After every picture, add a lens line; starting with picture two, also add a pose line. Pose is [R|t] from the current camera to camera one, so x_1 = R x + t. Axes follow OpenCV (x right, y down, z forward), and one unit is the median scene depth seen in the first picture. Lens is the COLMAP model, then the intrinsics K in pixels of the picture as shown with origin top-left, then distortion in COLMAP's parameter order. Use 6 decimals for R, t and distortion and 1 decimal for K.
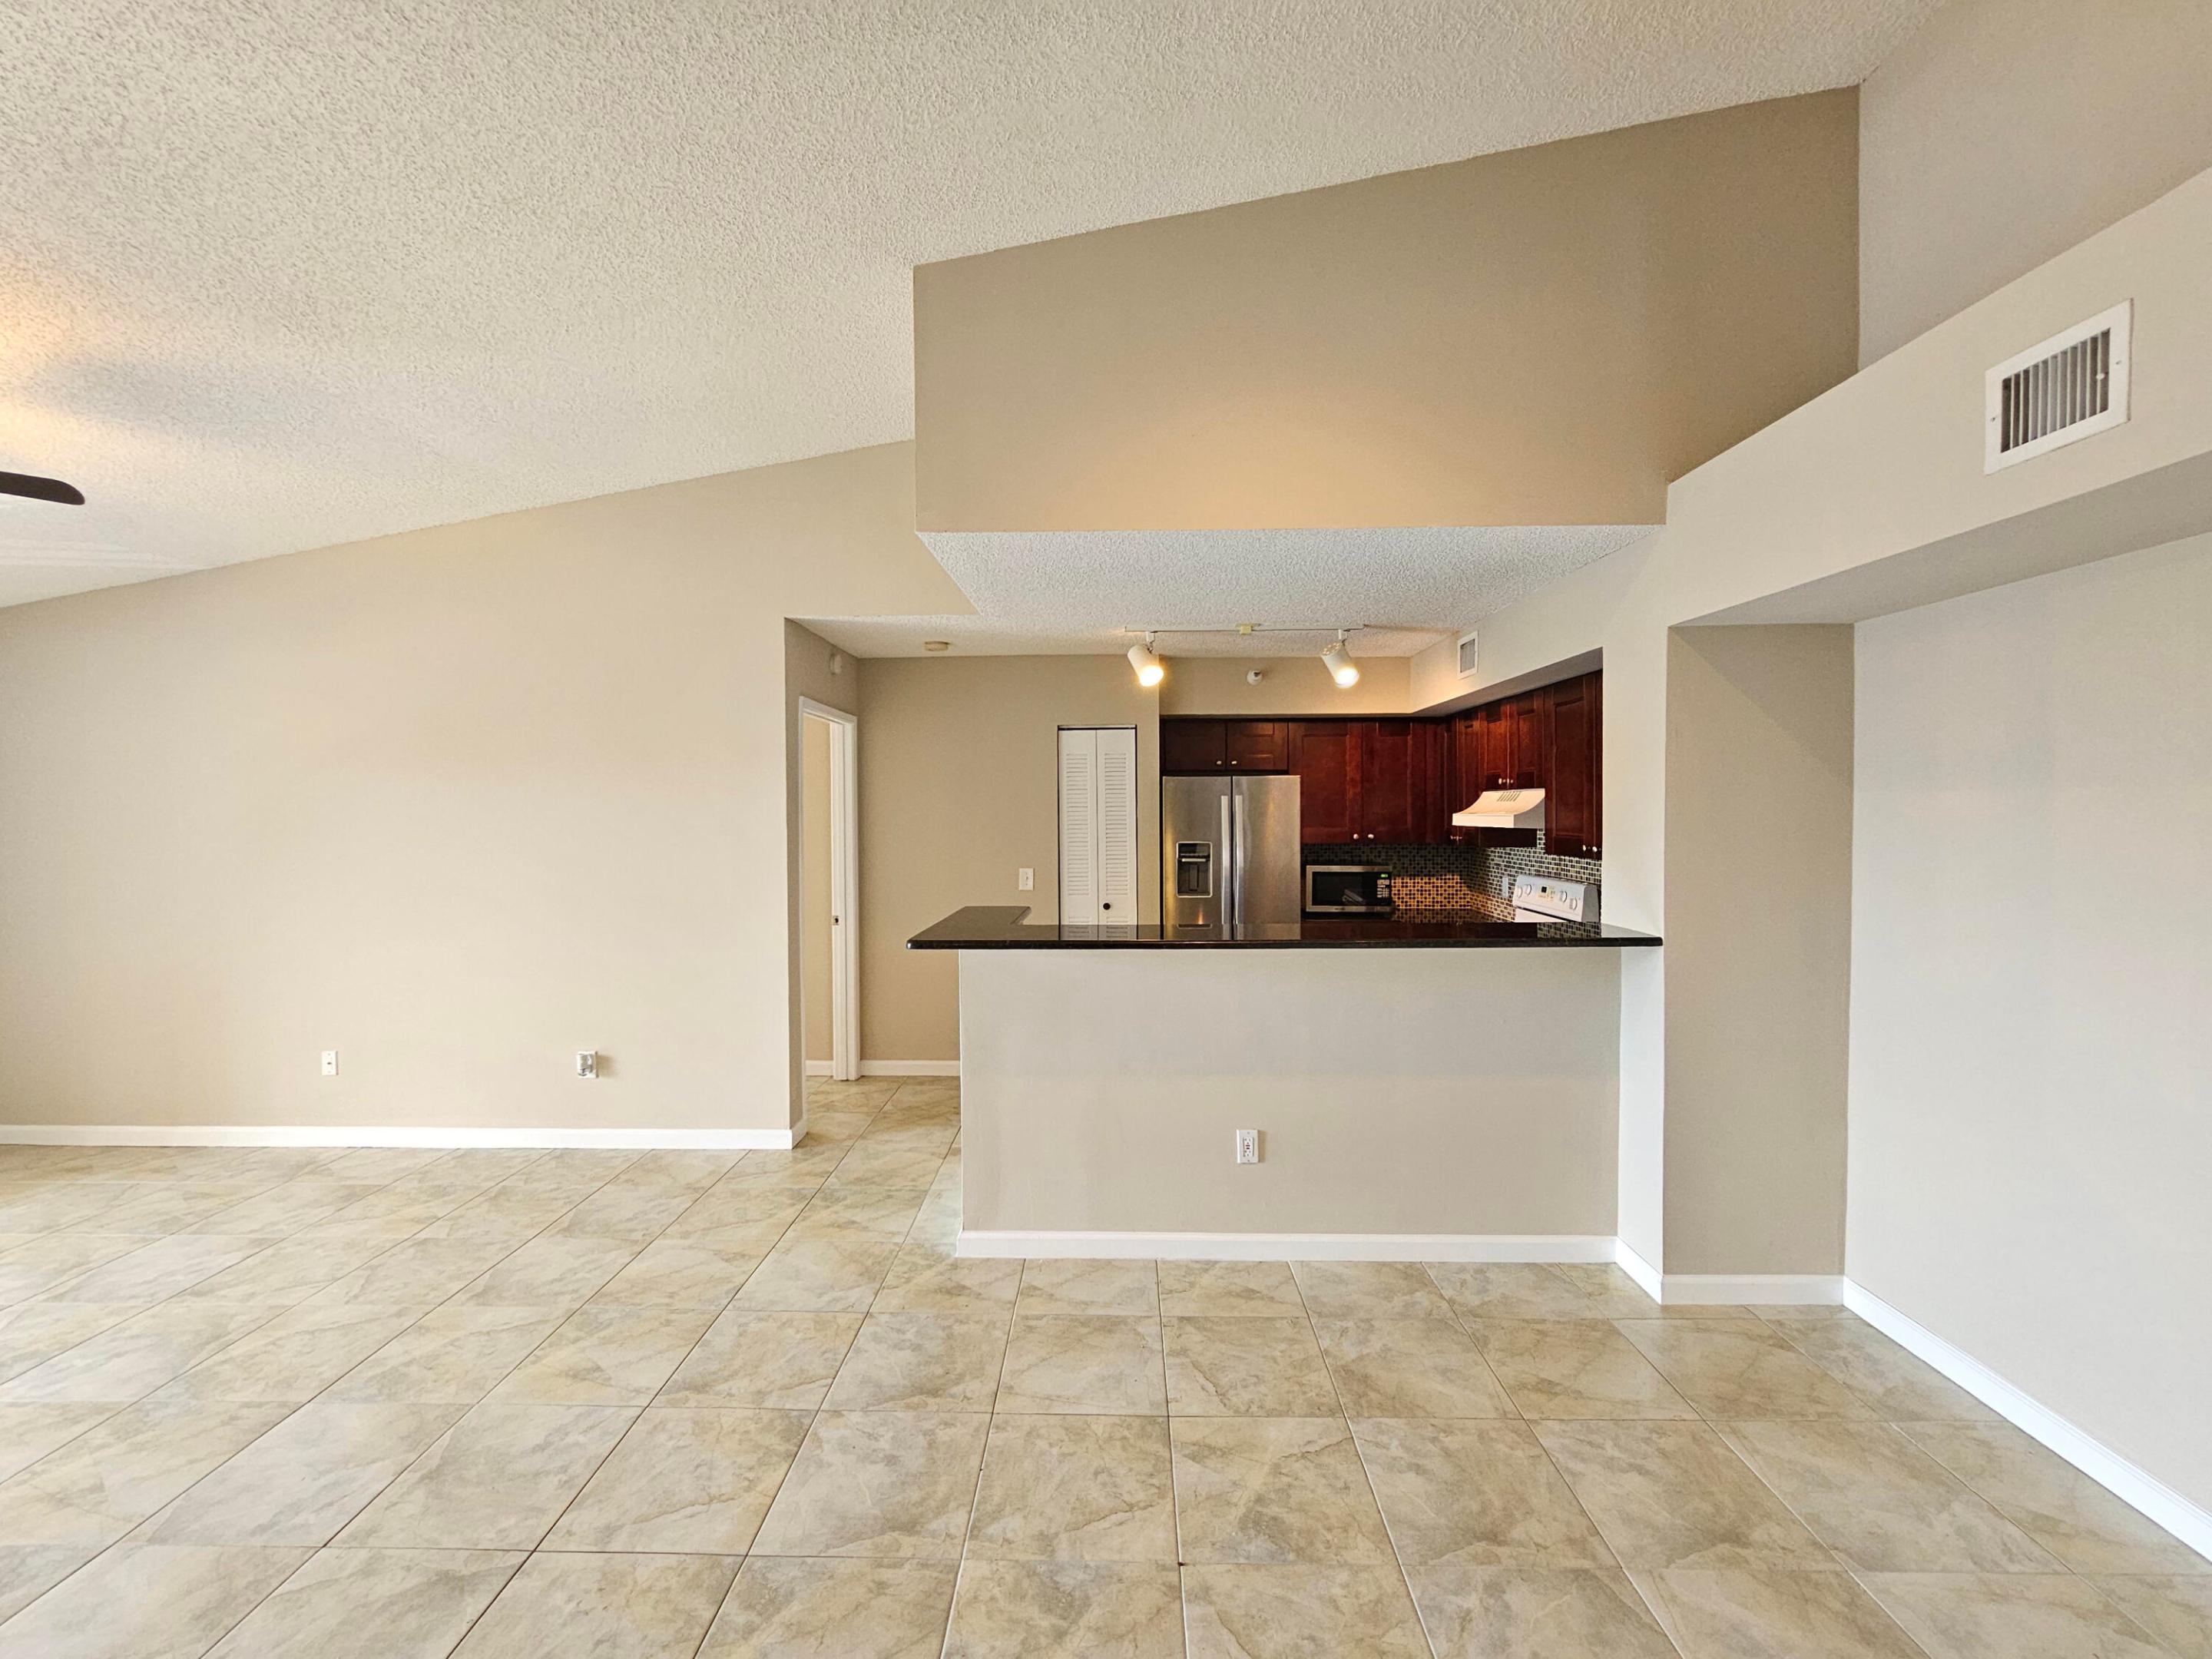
lens RADIAL K [[906.8, 0, 1098.8], [0, 906.8, 832.2], [0, 0, 1]] dist [-0.003922, 0.001126]
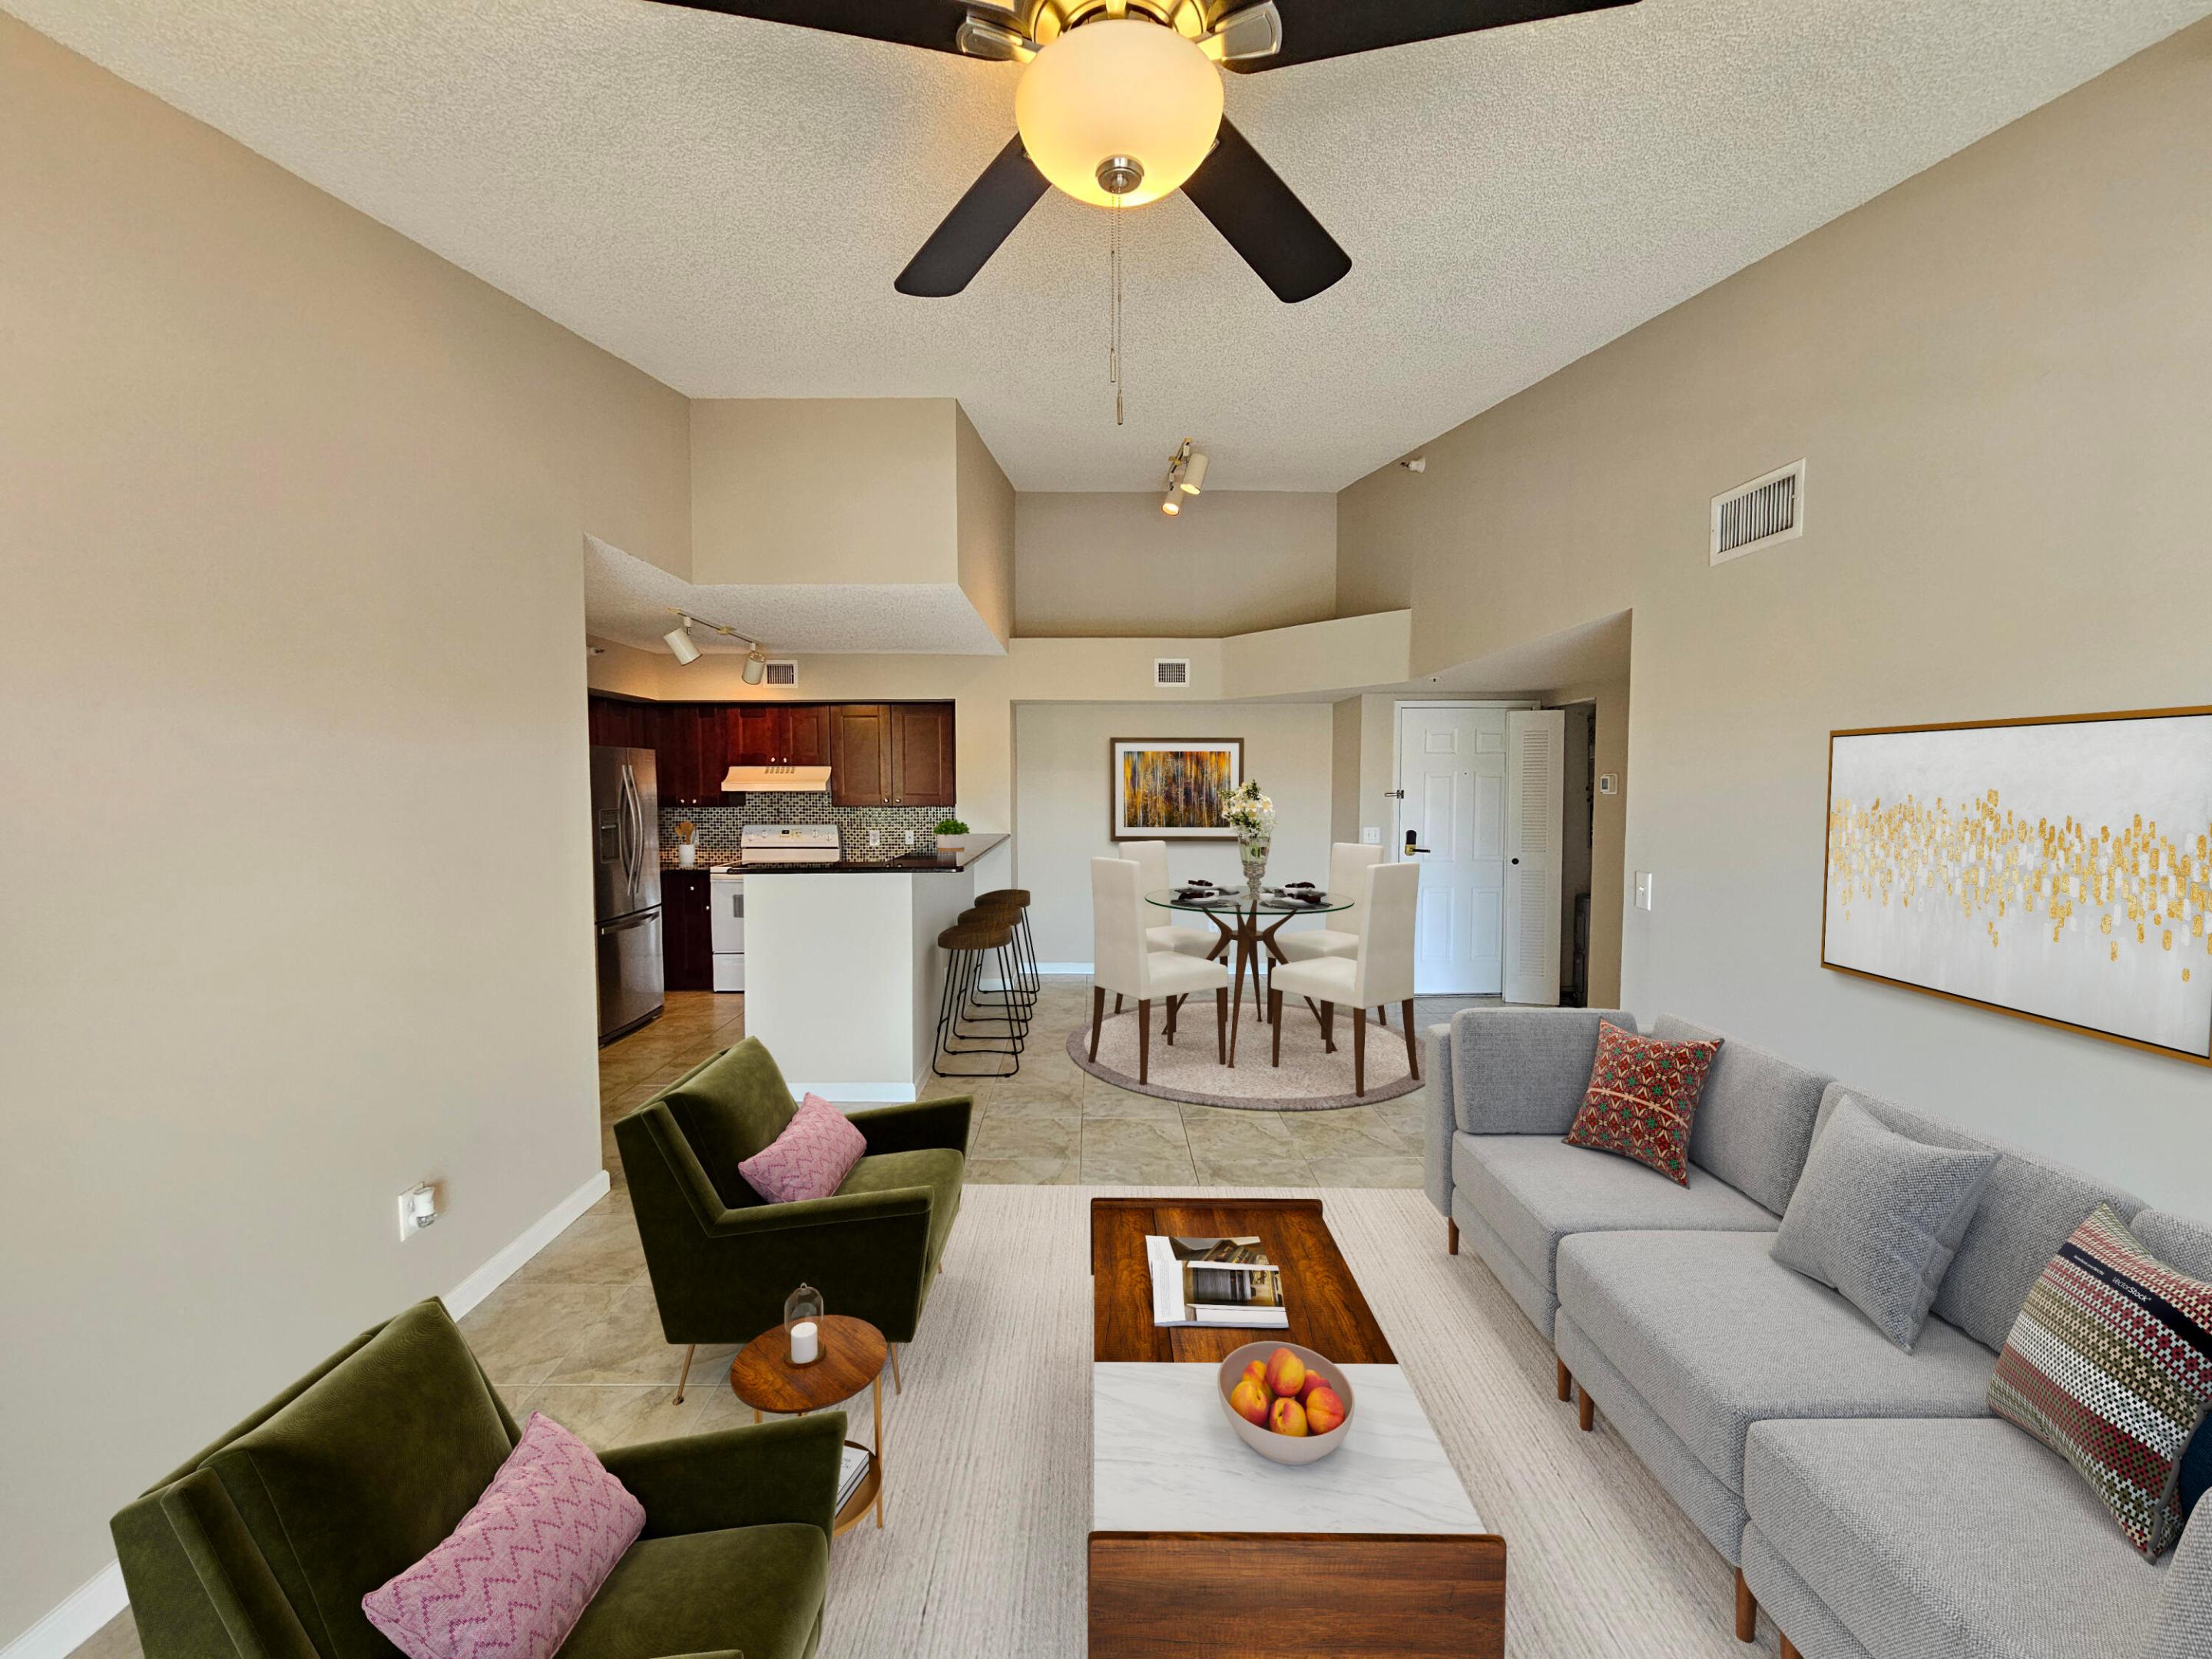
lens RADIAL K [[906.8, 0, 1108.0], [0, 906.8, 836.0], [0, 0, 1]] dist [-0.003922, 0.001126]
pose [[-0.036144, -0.061166, 0.997473, -1.671892], [0.028398, 0.997659, 0.062207, -0.015258], [-0.998943, 0.030575, -0.034322, 0.816467]]
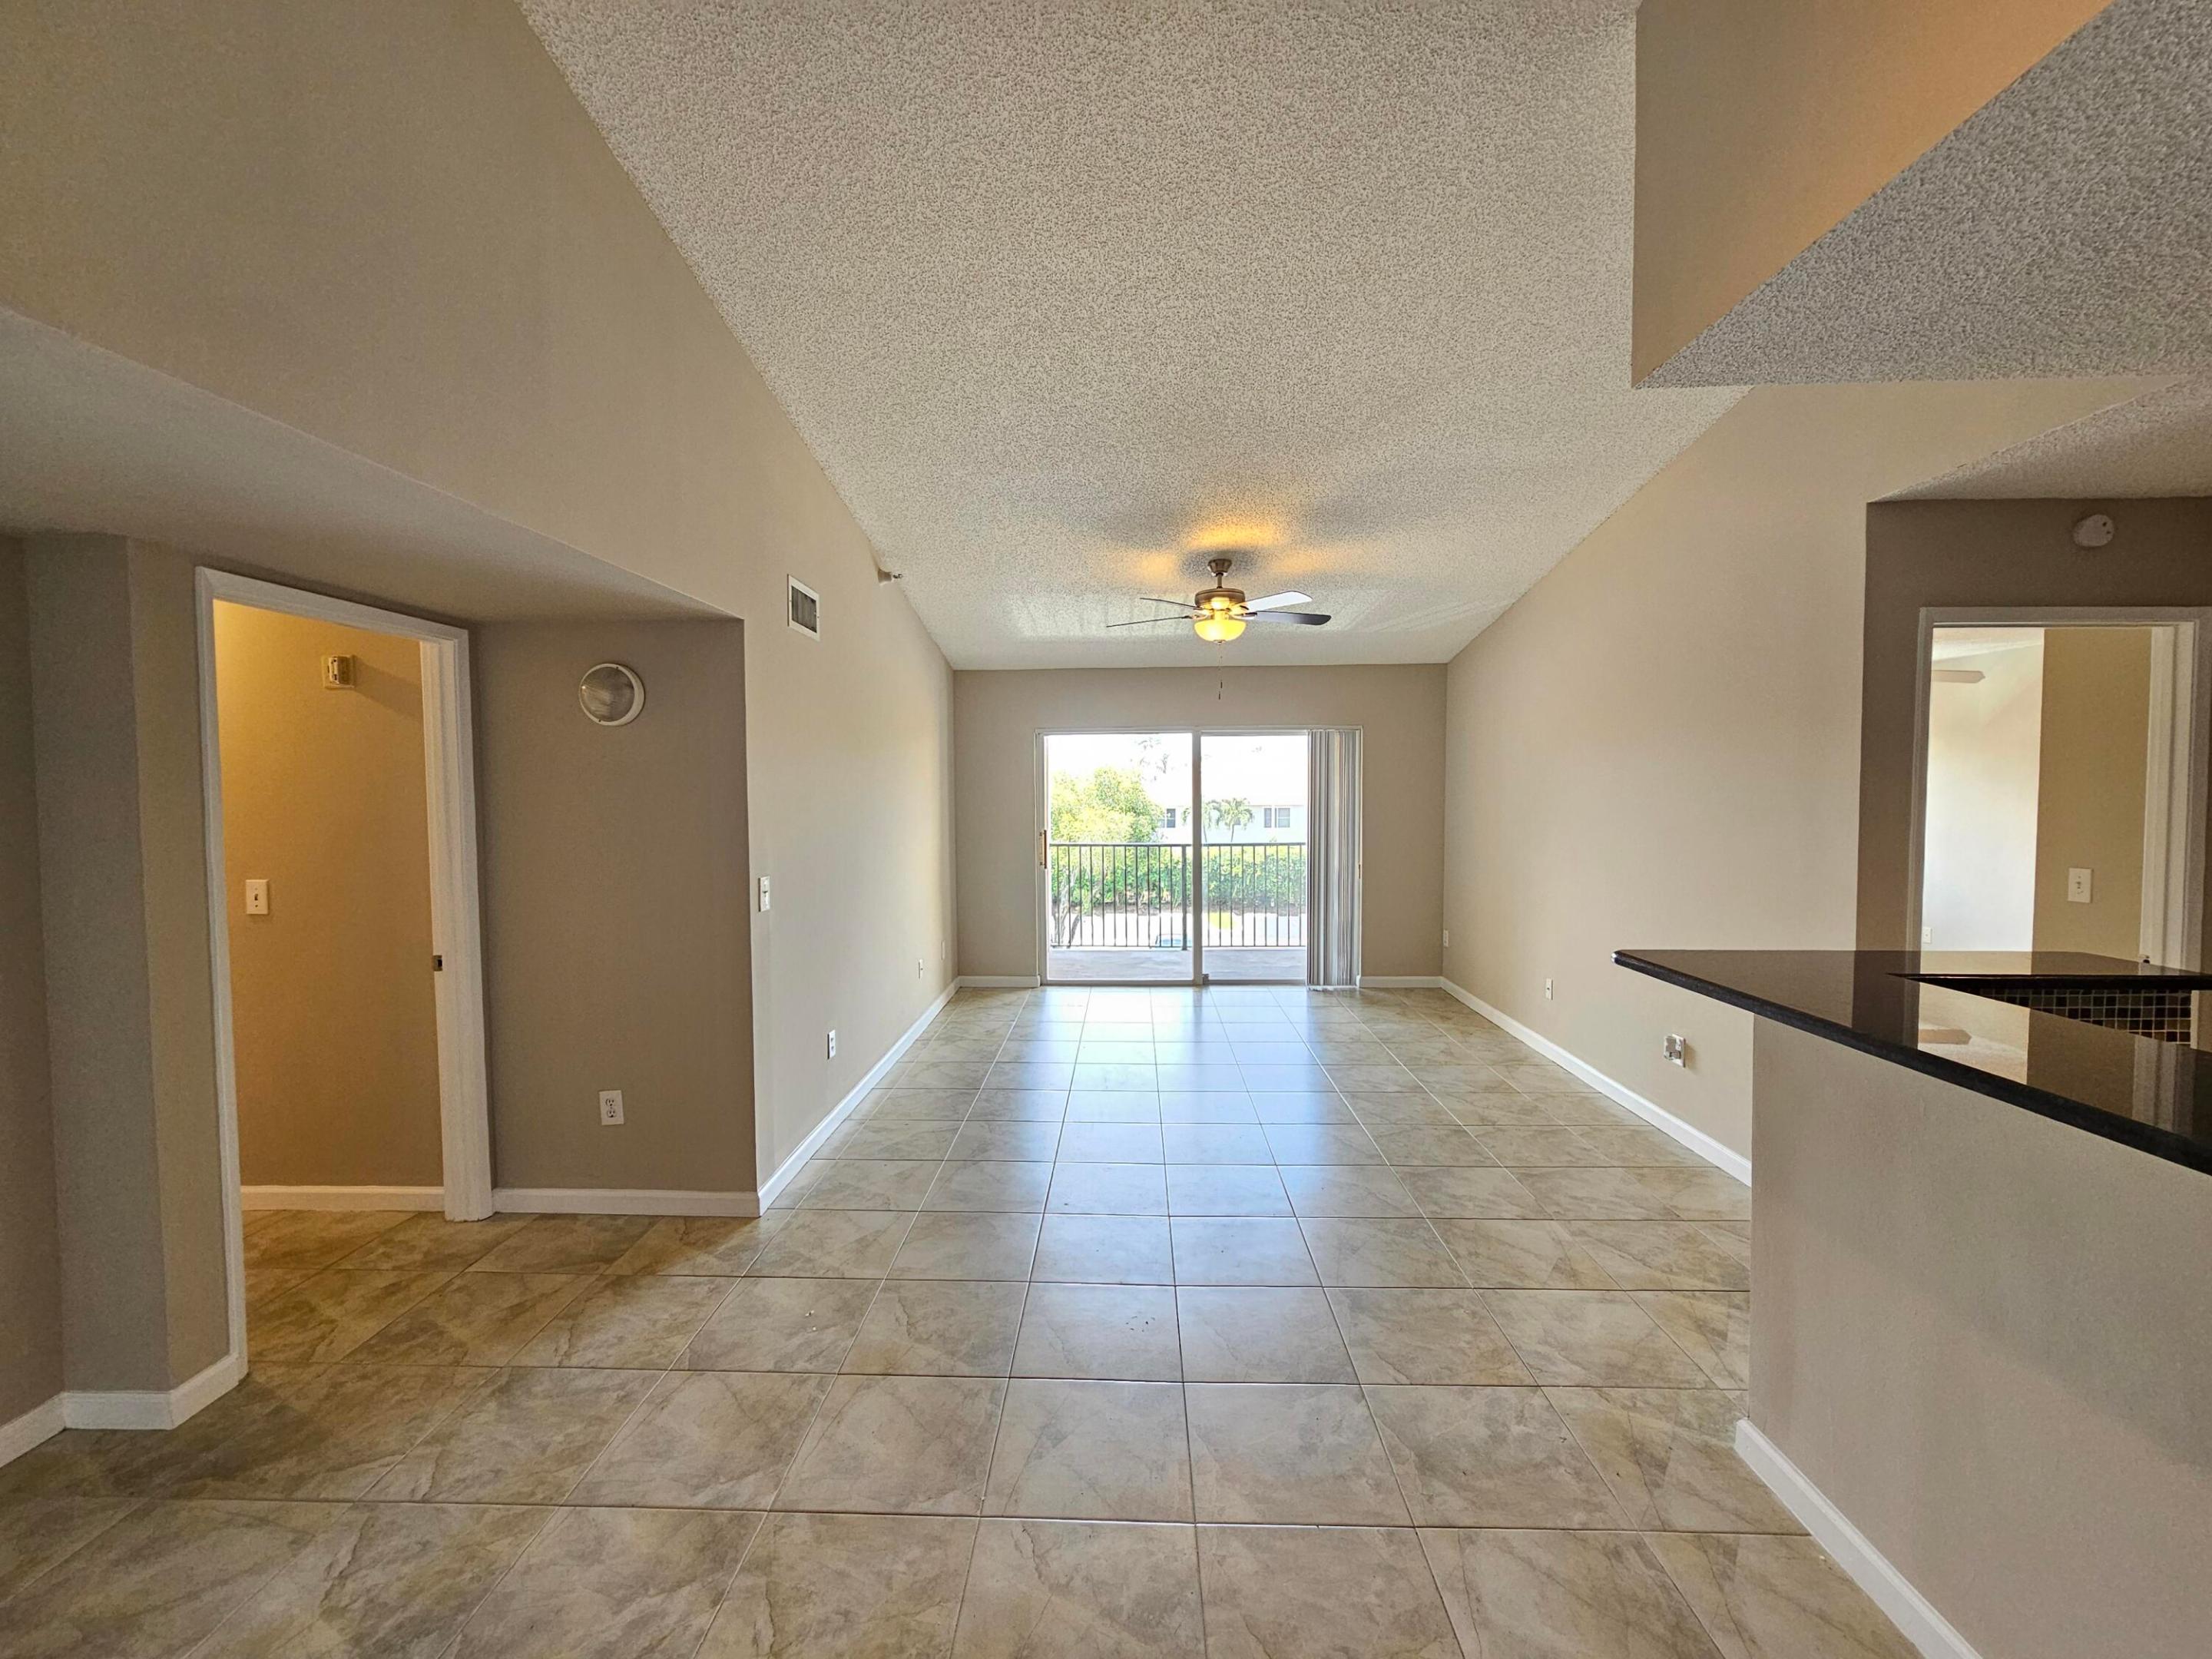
lens RADIAL K [[906.8, 0, 1096.6], [0, 906.8, 829.6], [0, 0, 1]] dist [-0.003922, 0.001126]
pose [[-0.012635, 0.046260, -0.998850, 0.543878], [-0.019322, 0.998731, 0.046499, -0.005529], [0.999733, 0.019888, -0.011725, 0.592506]]
